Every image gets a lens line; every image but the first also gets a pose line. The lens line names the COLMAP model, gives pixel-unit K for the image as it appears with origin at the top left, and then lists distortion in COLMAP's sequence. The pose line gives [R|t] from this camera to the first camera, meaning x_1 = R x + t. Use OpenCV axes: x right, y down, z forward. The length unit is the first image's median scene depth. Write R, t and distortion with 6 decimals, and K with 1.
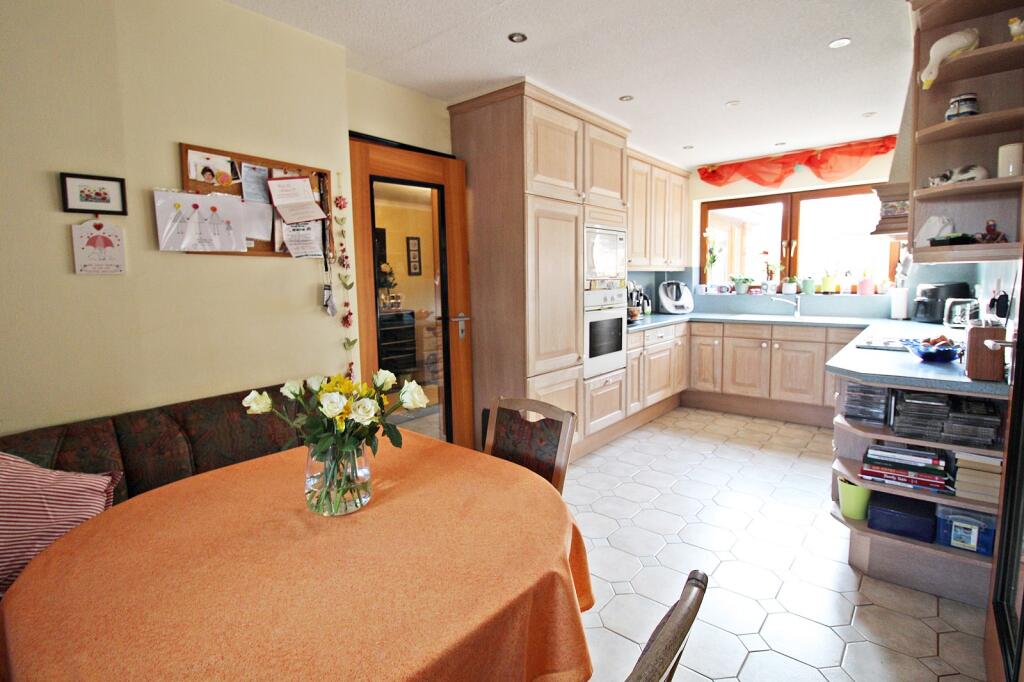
lens RADIAL K [[489.9, 0, 513.6], [0, 489.9, 327.6], [0, 0, 1]] dist [-0.000524, -0.012114]
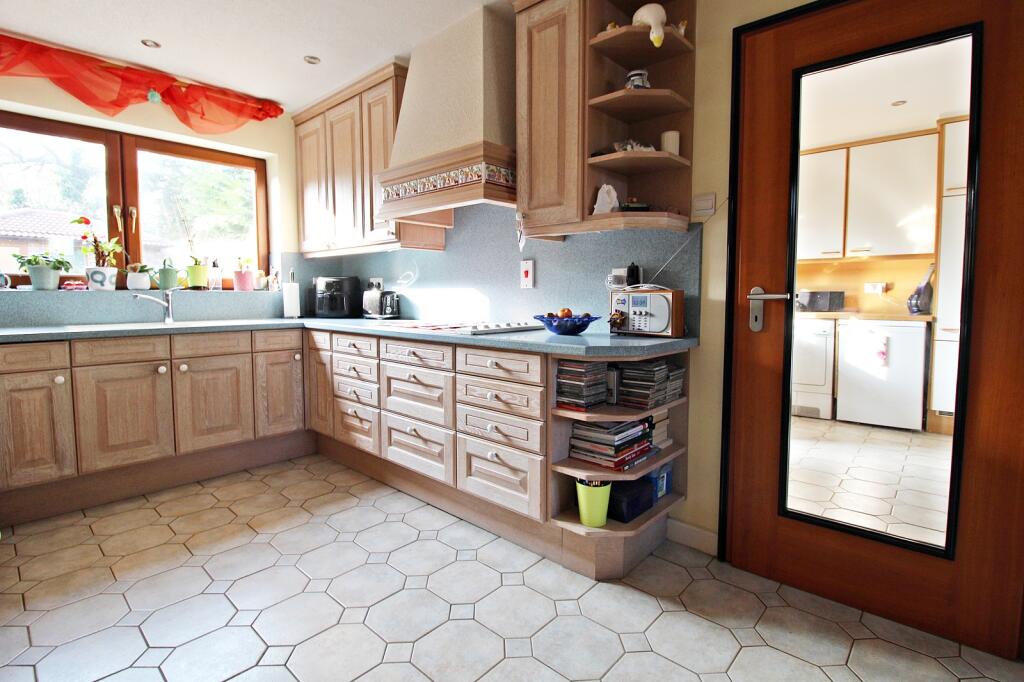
lens RADIAL K [[489.9, 0, 513.6], [0, 489.9, 327.6], [0, 0, 1]] dist [-0.000524, -0.012114]
pose [[0.031510, -0.047331, 0.998382, -0.069887], [0.096224, 0.994382, 0.044105, -0.000439], [-0.994861, 0.094679, 0.035888, 0.543424]]
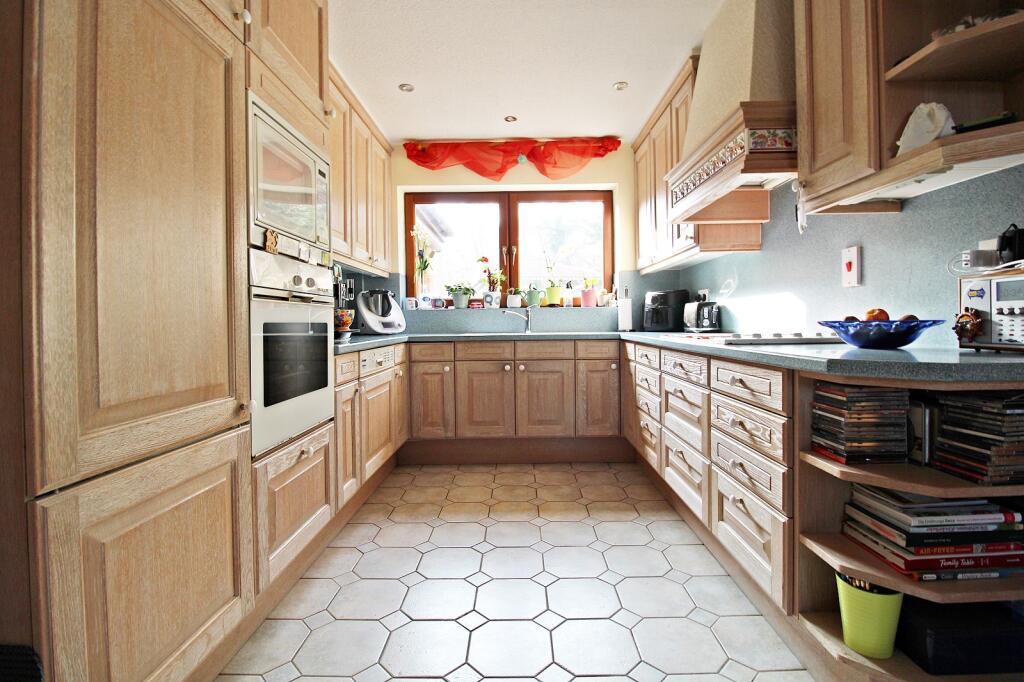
lens RADIAL K [[472.9, 0, 516.5], [0, 472.9, 329.0], [0, 0, 1]] dist [0.001285, -0.013502]
pose [[0.763608, 0.000389, 0.645680, 0.043262], [0.060558, 0.995549, -0.072219, 0.029657], [-0.642834, 0.094248, 0.760186, 0.419515]]
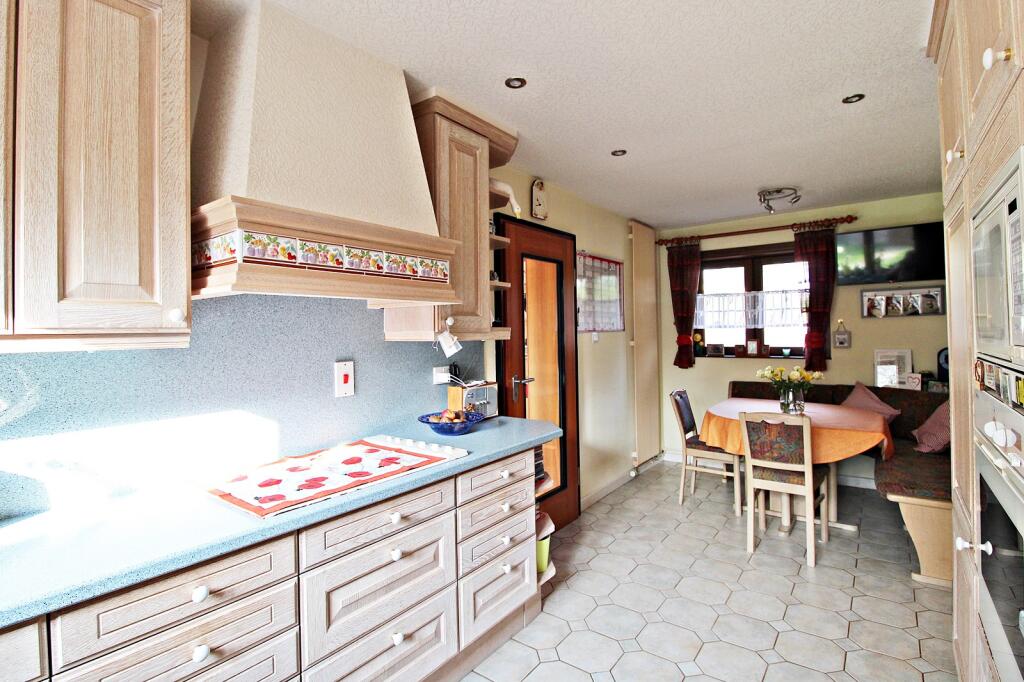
lens RADIAL K [[489.9, 0, 513.6], [0, 489.9, 327.6], [0, 0, 1]] dist [-0.000524, -0.012114]
pose [[-0.997501, 0.037941, -0.059593, 0.403132], [0.032392, 0.995282, 0.091459, -0.127306], [0.062782, 0.089300, -0.994024, 1.029603]]
